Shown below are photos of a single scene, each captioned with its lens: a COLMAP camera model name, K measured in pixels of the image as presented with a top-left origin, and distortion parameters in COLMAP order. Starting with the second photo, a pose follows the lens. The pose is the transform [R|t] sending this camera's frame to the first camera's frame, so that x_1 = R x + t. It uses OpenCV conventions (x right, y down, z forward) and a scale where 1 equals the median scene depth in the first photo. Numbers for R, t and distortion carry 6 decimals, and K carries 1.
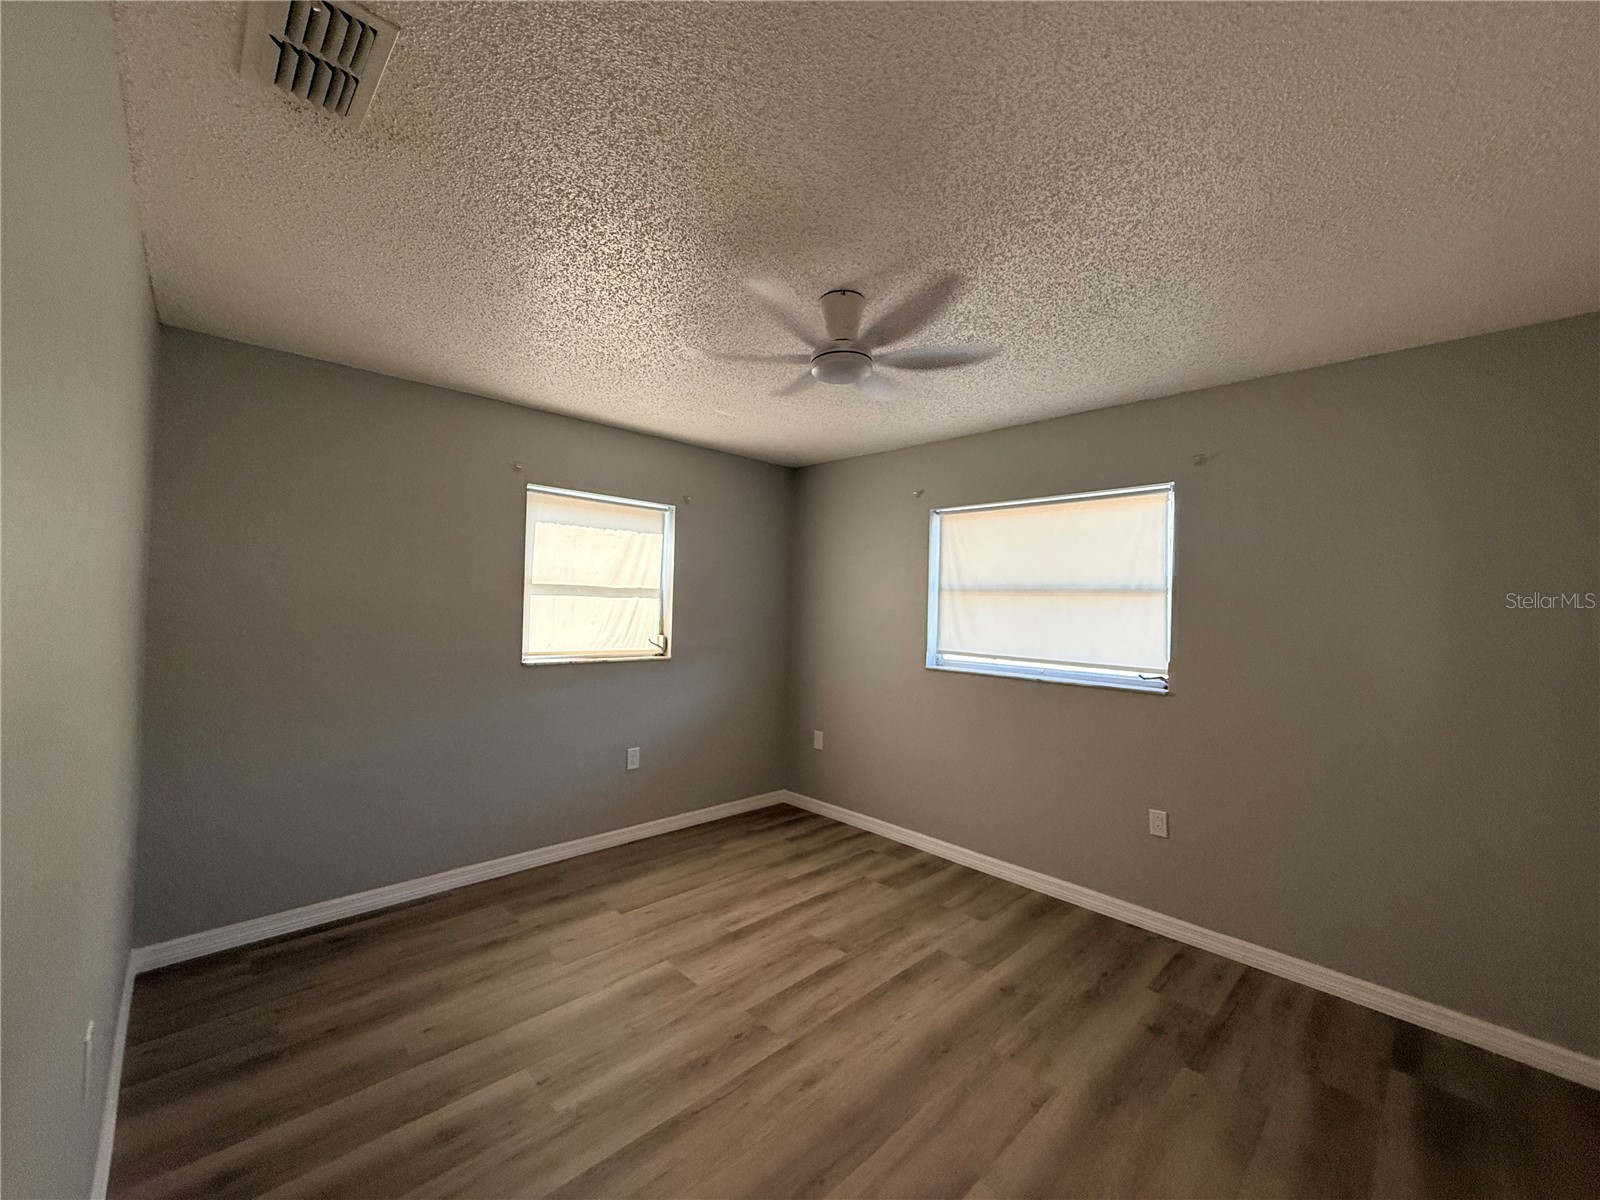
lens RADIAL K [[633.9, 0, 795.0], [0, 633.9, 596.1], [0, 0, 1]] dist [0.001191, -0.000357]
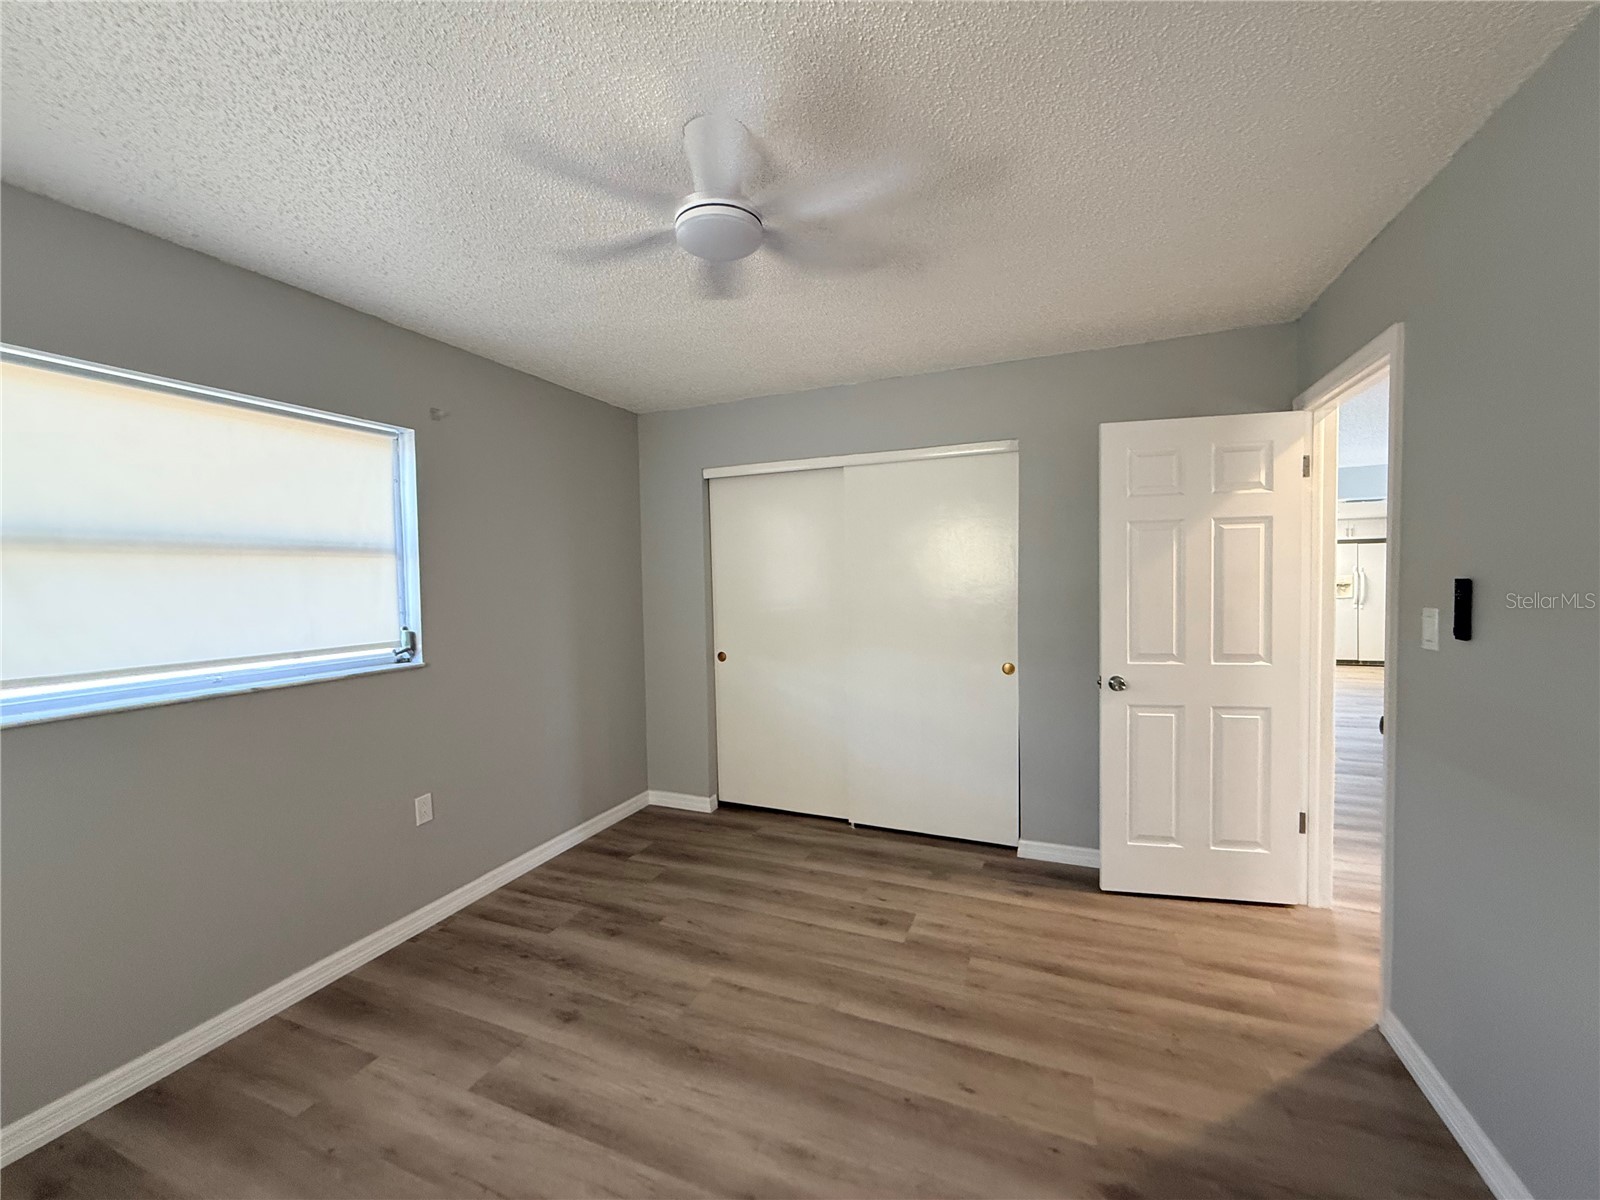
lens RADIAL K [[633.9, 0, 799.1], [0, 633.9, 596.3], [0, 0, 1]] dist [0.001191, -0.000357]
pose [[-0.410128, -0.047425, 0.910794, -0.531466], [-0.011599, 0.998838, 0.046786, 0.007429], [-0.911954, 0.008624, -0.410202, 1.026220]]
